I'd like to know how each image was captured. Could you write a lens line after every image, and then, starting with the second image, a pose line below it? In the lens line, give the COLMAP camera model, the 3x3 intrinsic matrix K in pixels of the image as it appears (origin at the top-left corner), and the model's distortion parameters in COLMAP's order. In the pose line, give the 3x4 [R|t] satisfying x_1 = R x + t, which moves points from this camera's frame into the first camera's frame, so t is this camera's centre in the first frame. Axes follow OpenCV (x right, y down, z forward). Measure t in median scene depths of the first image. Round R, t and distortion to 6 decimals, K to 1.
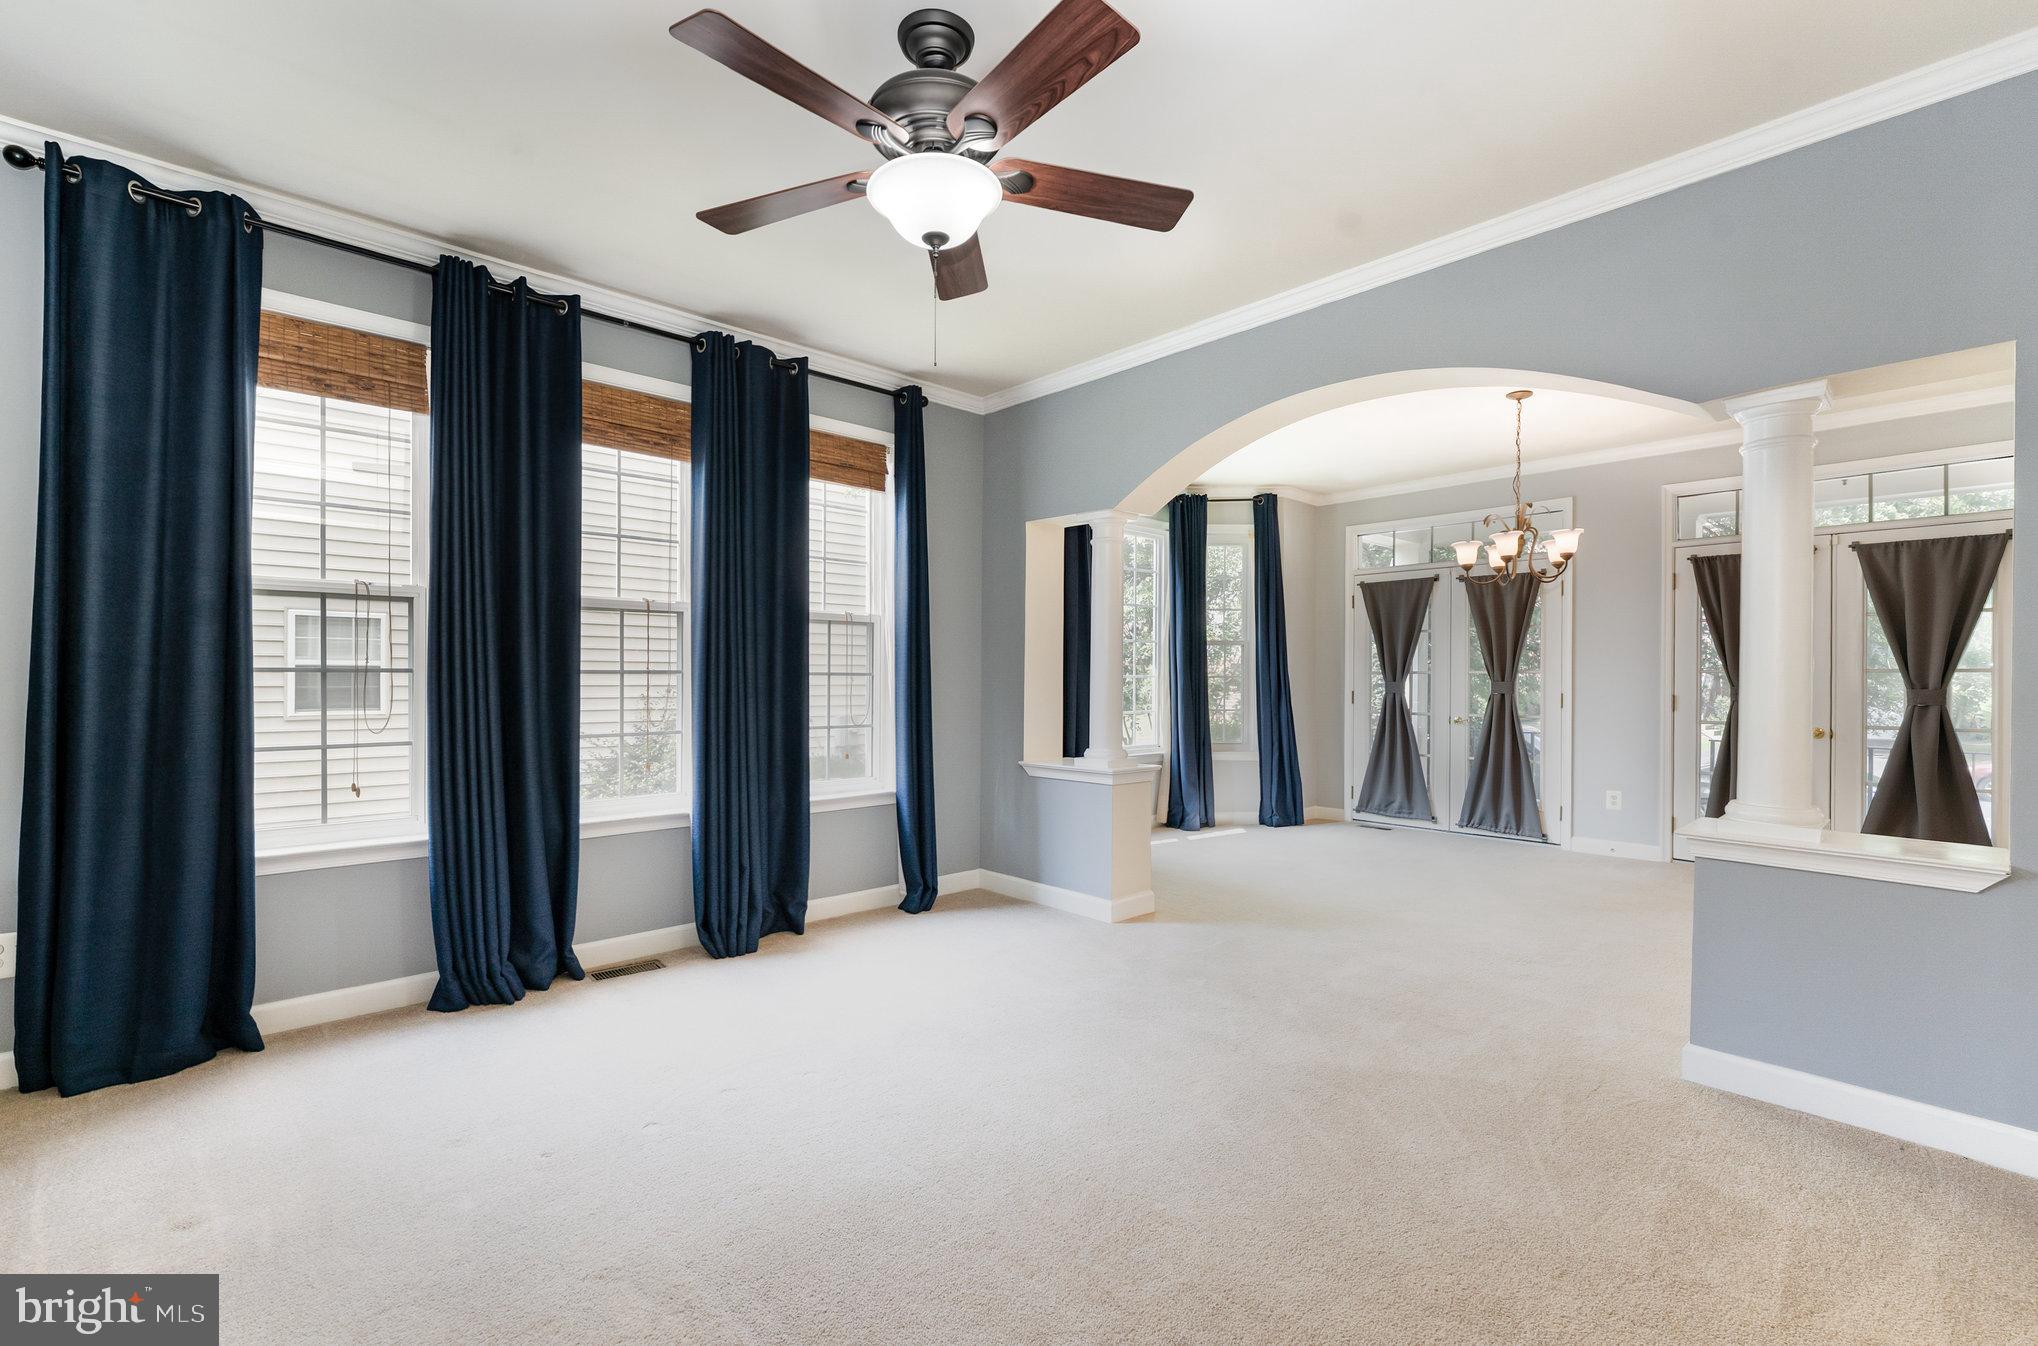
lens RADIAL K [[890.6, 0, 1019.0], [0, 890.6, 673.0], [0, 0, 1]] dist [0.030705, 0.000022]
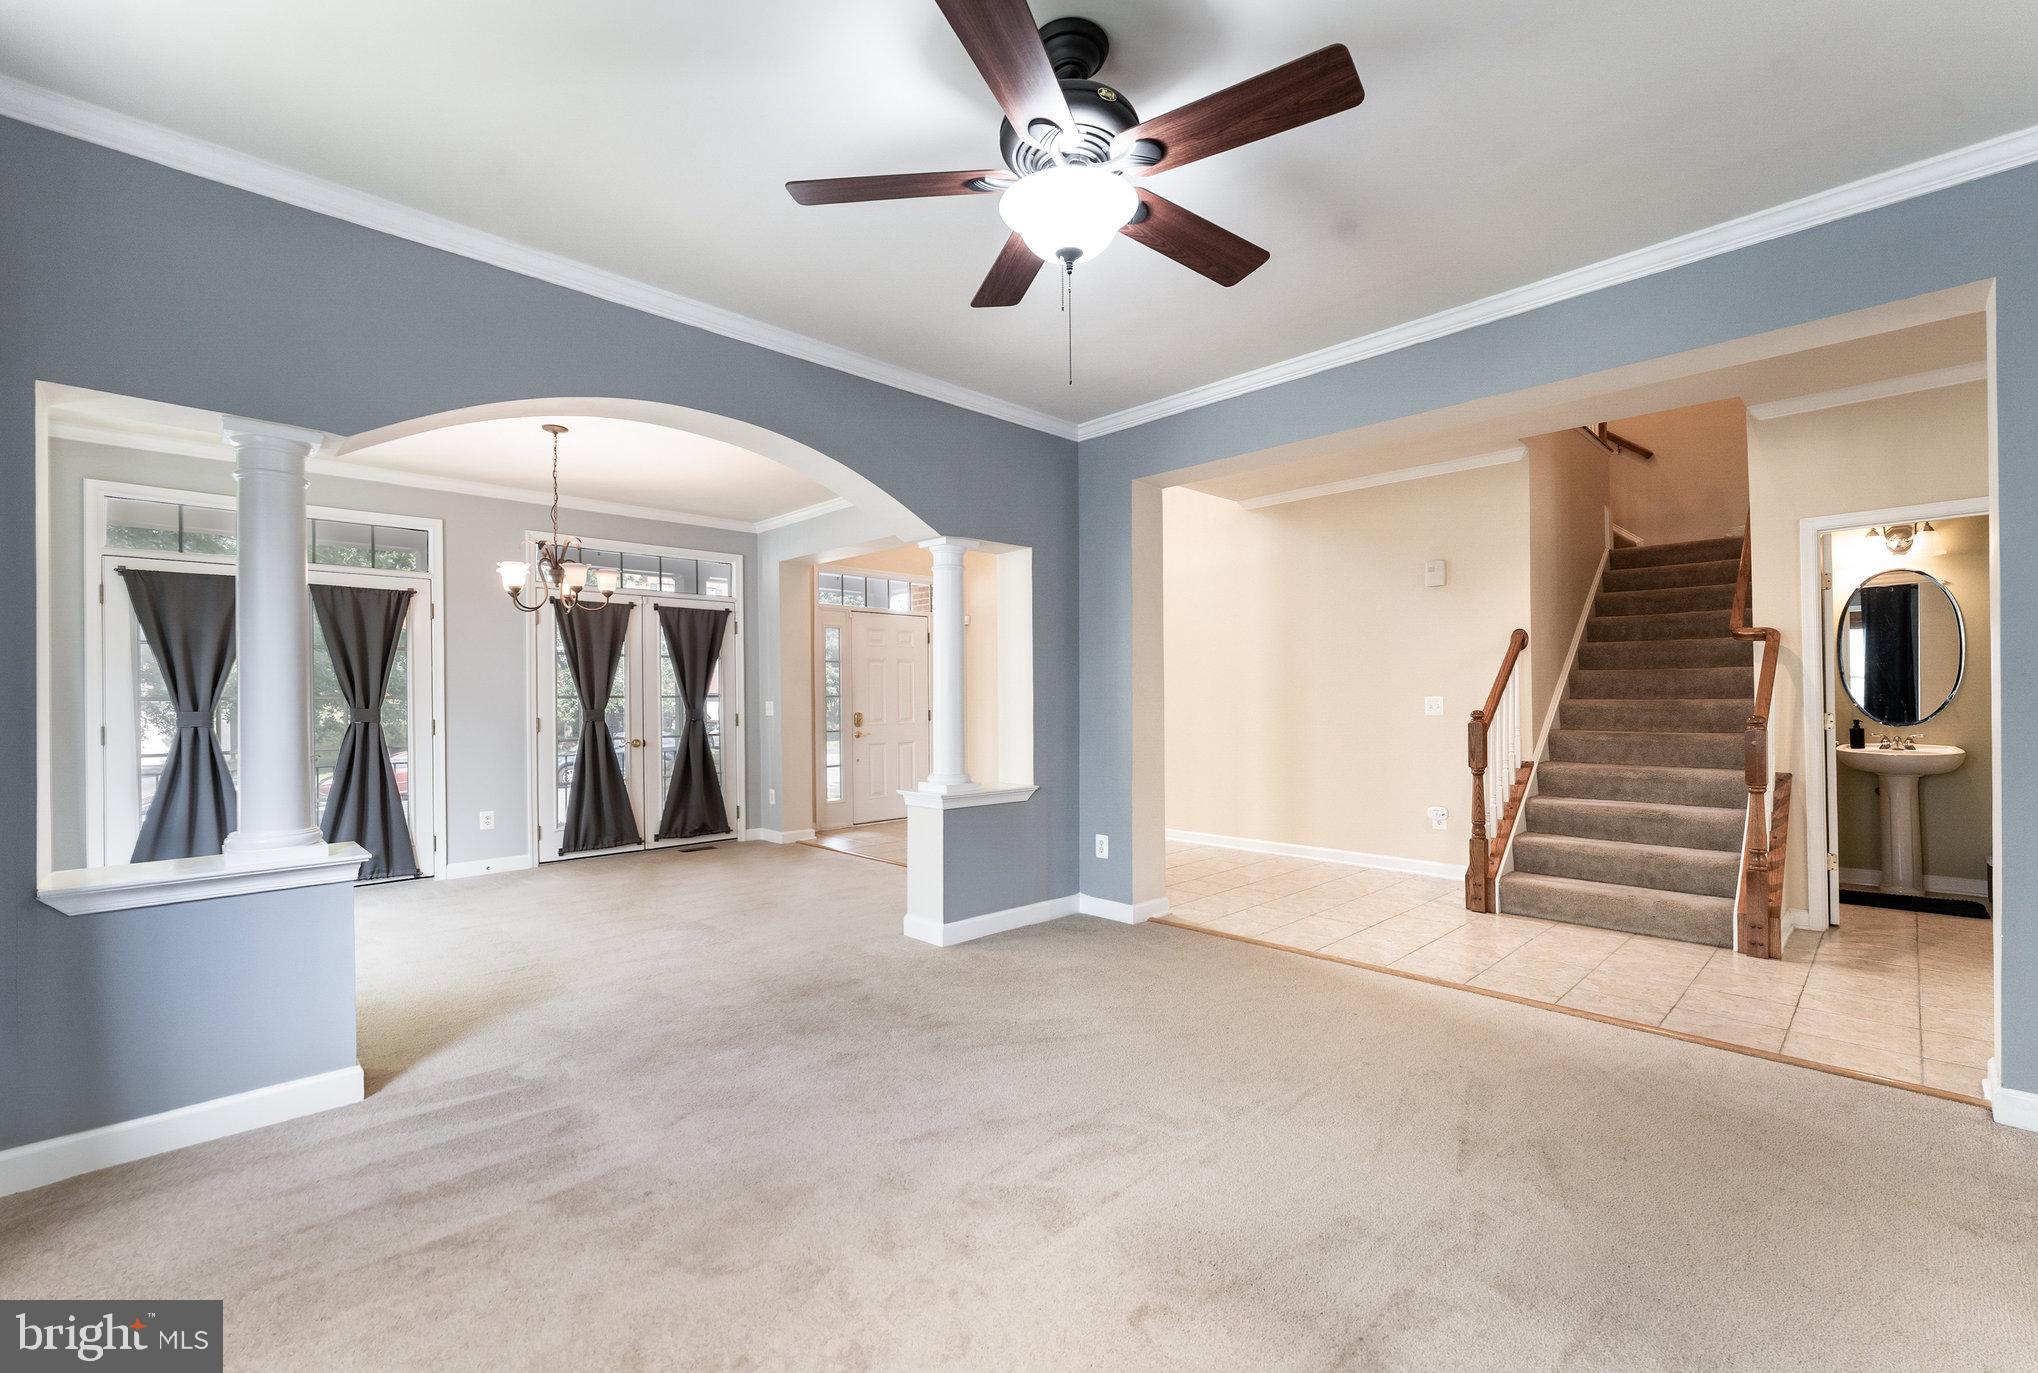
lens RADIAL K [[895.2, 0, 1019.0], [0, 895.2, 686.5], [0, 0, 1]] dist [0.001395, 0.000100]
pose [[-0.022539, 0.012465, 0.999668, -0.474572], [0.003657, 0.999917, -0.012385, 0.001117], [-0.999739, 0.003377, -0.022583, 0.490500]]
